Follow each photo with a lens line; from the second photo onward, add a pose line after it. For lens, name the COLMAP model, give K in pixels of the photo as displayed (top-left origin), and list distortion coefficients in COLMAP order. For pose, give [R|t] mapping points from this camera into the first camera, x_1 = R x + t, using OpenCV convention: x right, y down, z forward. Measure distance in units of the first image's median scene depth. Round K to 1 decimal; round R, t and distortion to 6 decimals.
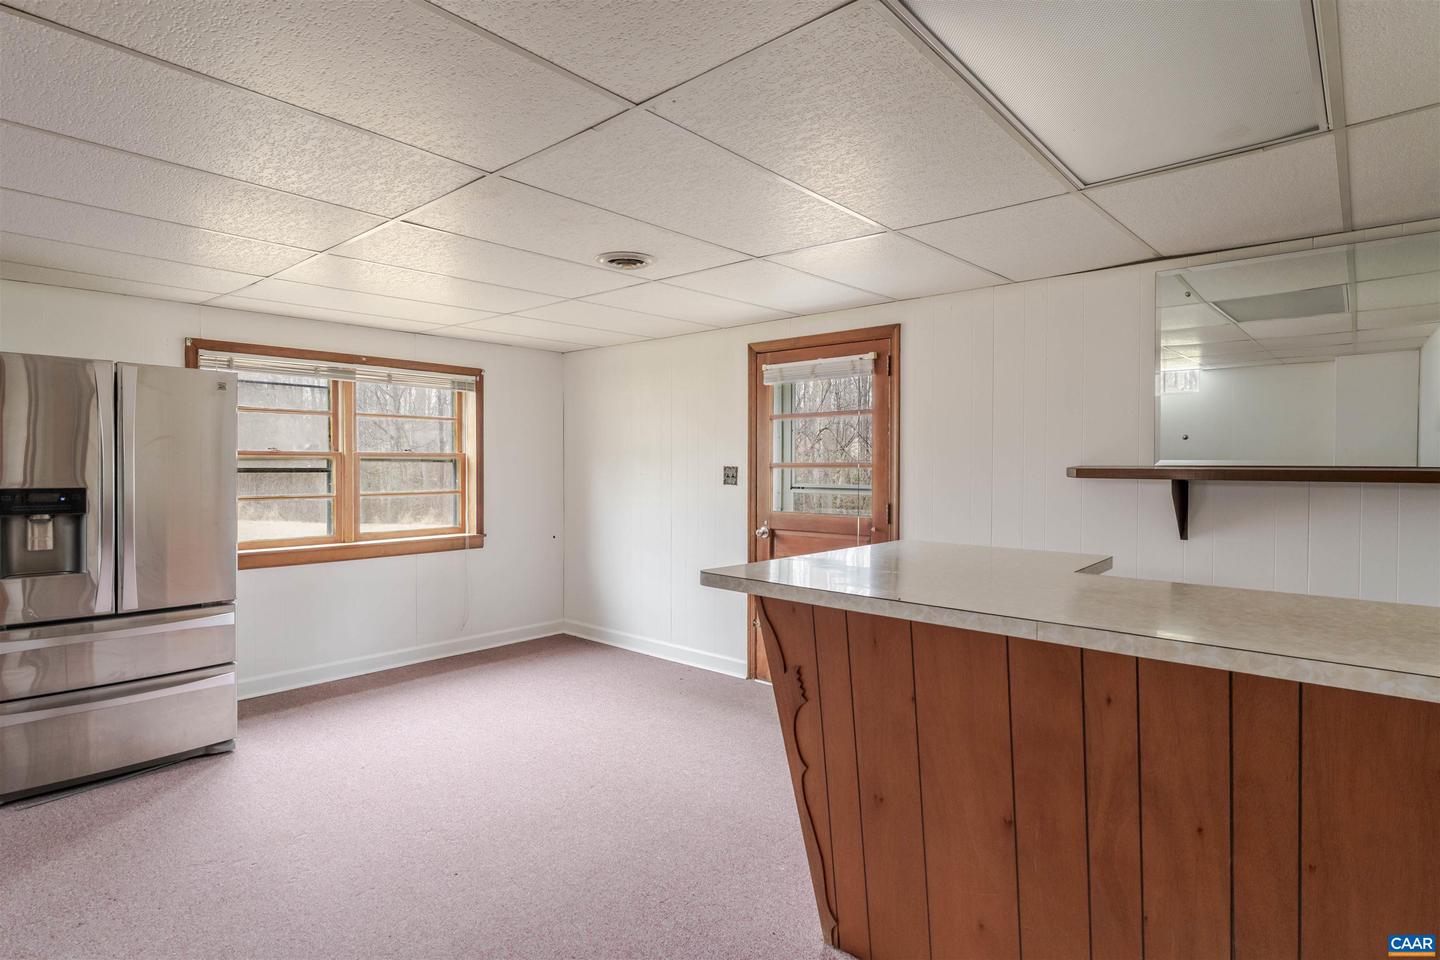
lens RADIAL K [[738.8, 0, 720.0], [0, 738.8, 480.0], [0, 0, 1]] dist [-0.002146, -0.000223]
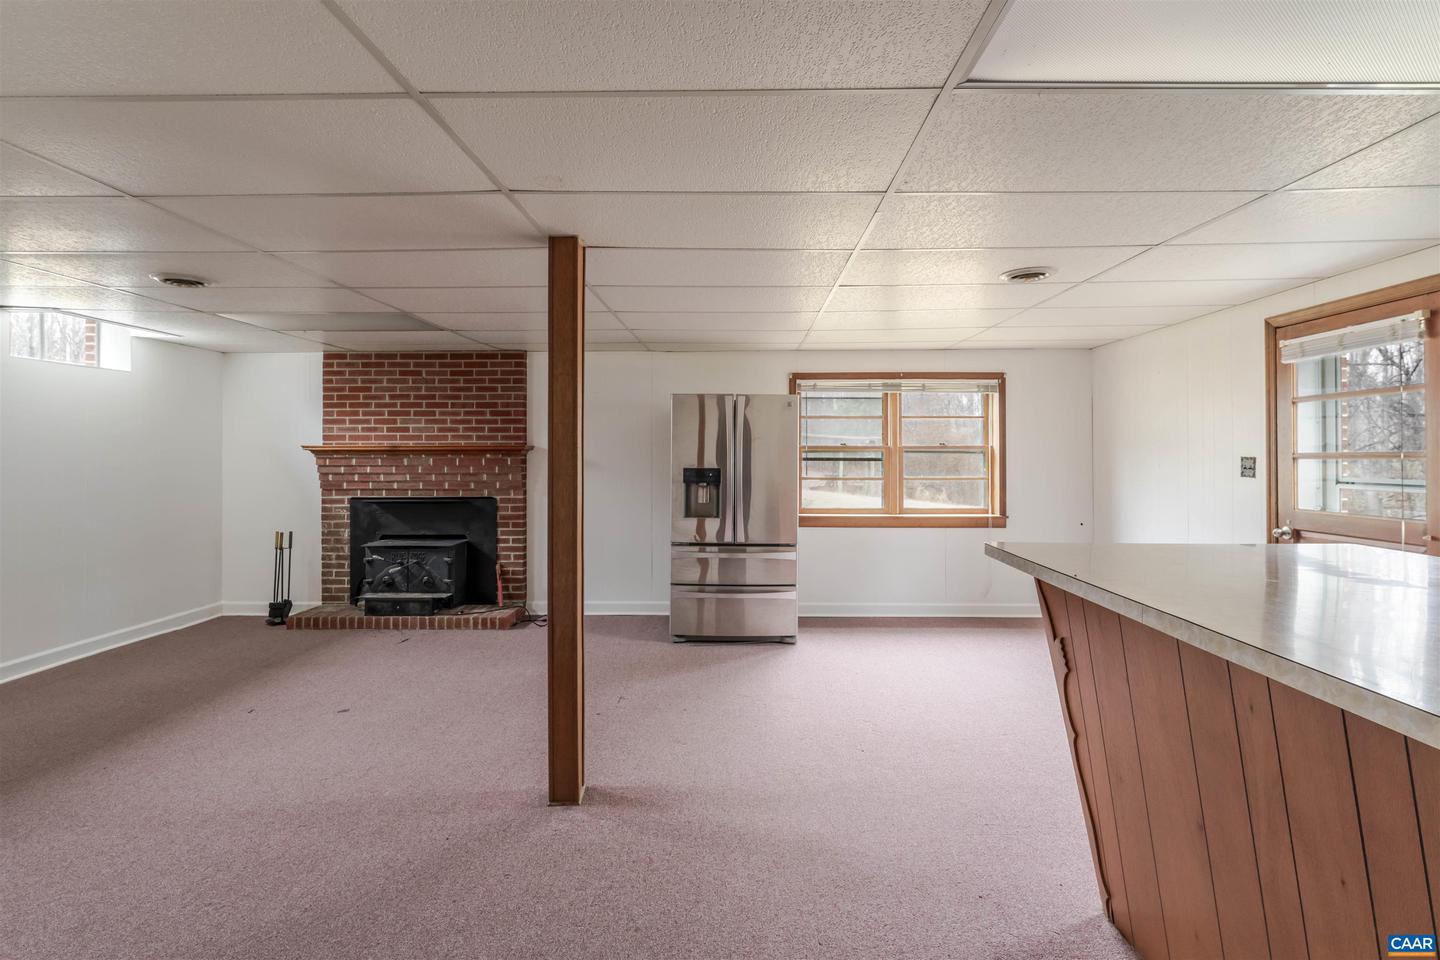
lens RADIAL K [[683.7, 0, 734.7], [0, 683.7, 453.7], [0, 0, 1]] dist [0.000575, 0.000005]
pose [[0.652853, -0.003440, -0.757477, 0.245199], [-0.015469, 0.999721, -0.017873, 0.002402], [0.757327, 0.023386, 0.652617, -0.016224]]
